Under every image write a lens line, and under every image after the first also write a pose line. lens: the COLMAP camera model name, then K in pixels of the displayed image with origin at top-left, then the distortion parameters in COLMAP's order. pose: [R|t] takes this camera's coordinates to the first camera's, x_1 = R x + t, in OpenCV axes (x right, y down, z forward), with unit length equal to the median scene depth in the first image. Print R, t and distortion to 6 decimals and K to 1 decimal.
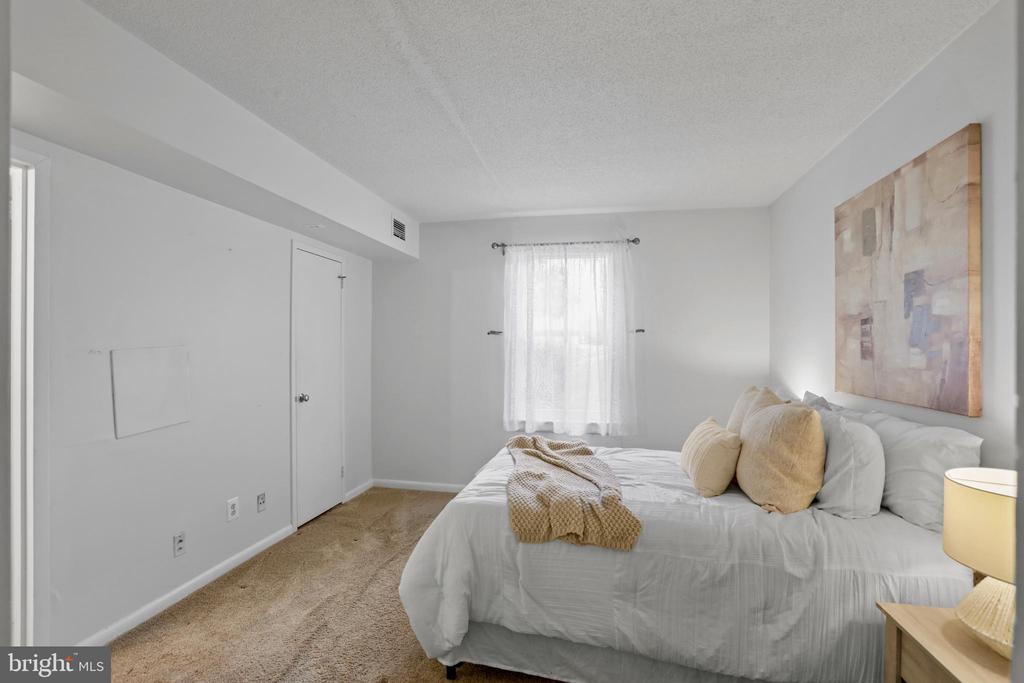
lens RADIAL K [[467.7, 0, 515.0], [0, 467.7, 347.4], [0, 0, 1]] dist [-0.054497, 0.015358]
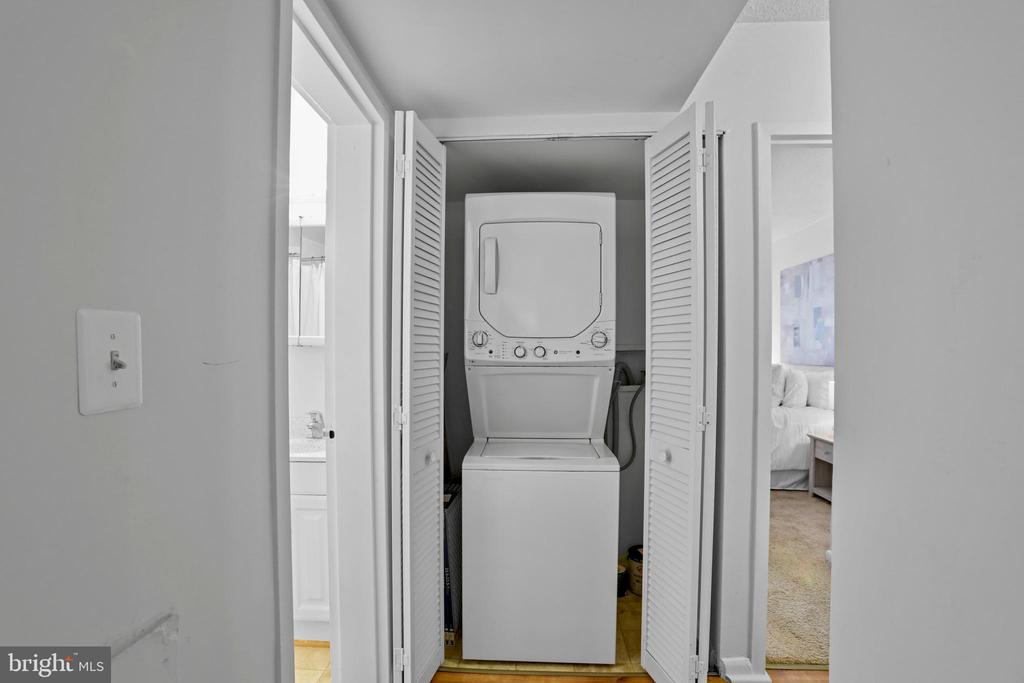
lens RADIAL K [[467.7, 0, 521.5], [0, 467.7, 351.7], [0, 0, 1]] dist [-0.054497, 0.015358]
pose [[0.986868, -0.002420, 0.161510, -0.954213], [0.001903, 0.999993, 0.003353, 0.045757], [-0.161517, -0.003002, 0.986865, -1.030605]]
